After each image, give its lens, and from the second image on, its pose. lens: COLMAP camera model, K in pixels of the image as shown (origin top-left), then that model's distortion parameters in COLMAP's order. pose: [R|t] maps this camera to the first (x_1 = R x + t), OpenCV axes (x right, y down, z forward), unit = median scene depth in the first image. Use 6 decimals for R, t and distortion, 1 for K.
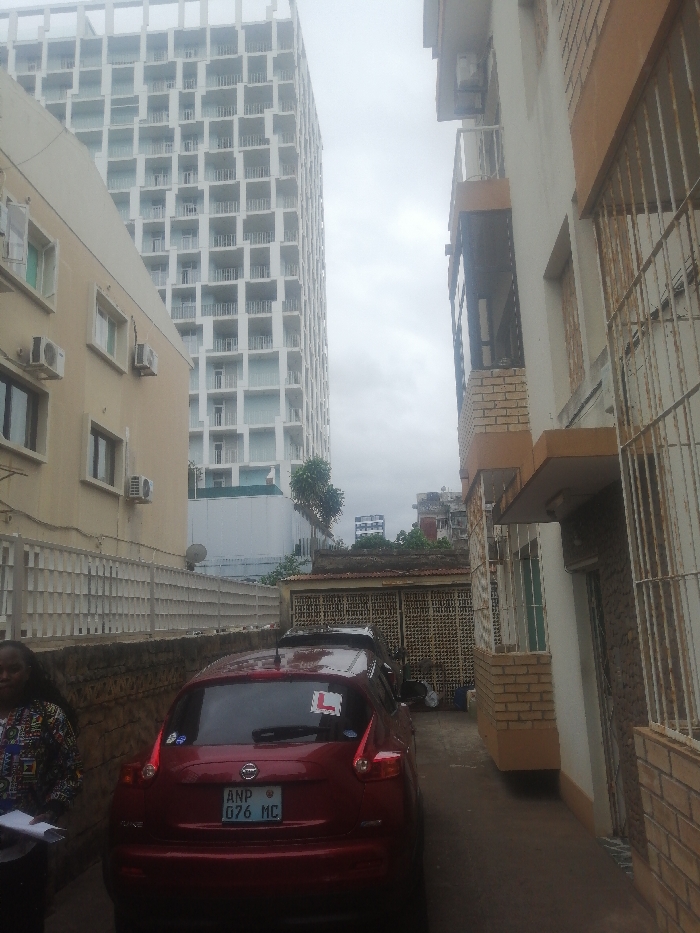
lens RADIAL K [[728.5, 0, 347.0], [0, 728.5, 464.0], [0, 0, 1]] dist [0.005943, -0.004378]
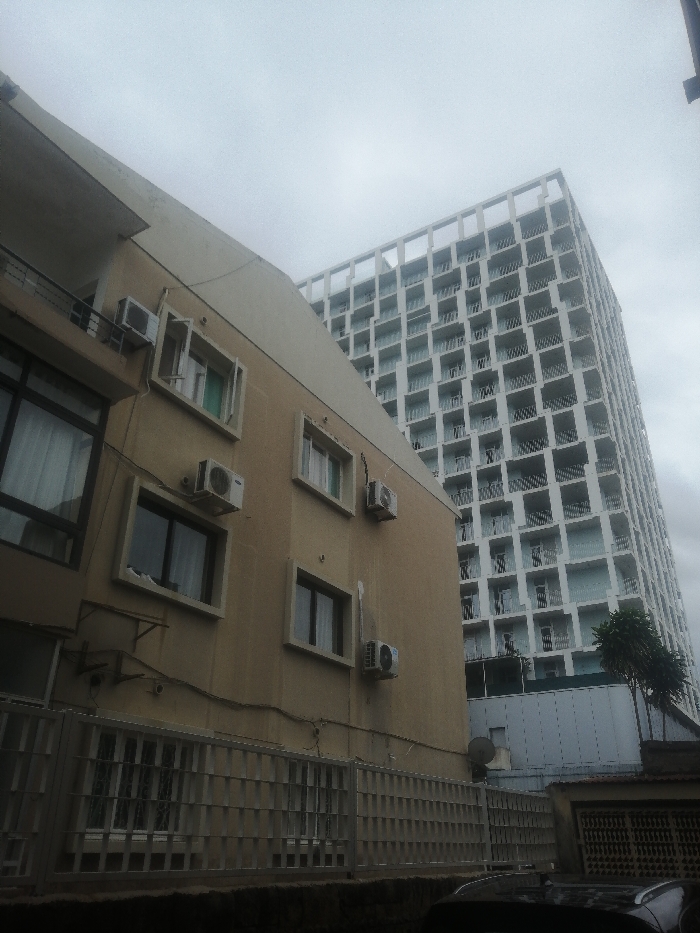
lens RADIAL K [[728.5, 0, 350.5], [0, 728.5, 460.6], [0, 0, 1]] dist [0.005943, -0.004378]
pose [[0.893248, -0.178149, -0.412760, 0.014184], [0.059206, 0.956754, -0.284811, 0.015172], [0.445648, 0.229969, 0.865166, 0.077626]]
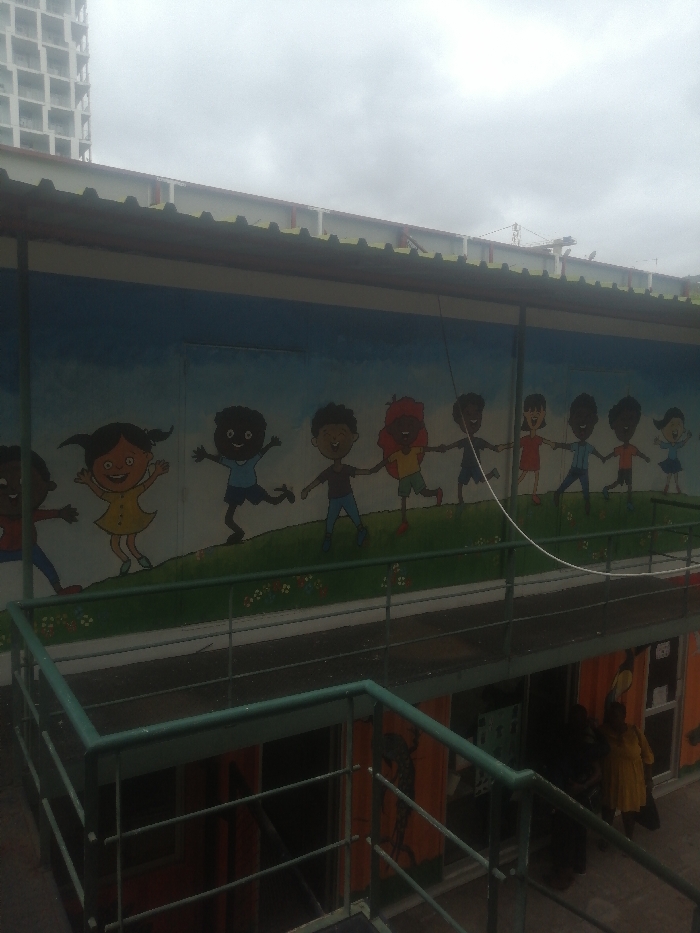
lens RADIAL K [[728.5, 0, 351.4], [0, 728.5, 470.7], [0, 0, 1]] dist [0.005943, -0.004378]
pose [[0.783067, -0.009442, 0.621865, -0.539520], [-0.159252, 0.963506, 0.215163, -0.085810], [-0.601203, -0.267520, 0.752986, -0.467788]]
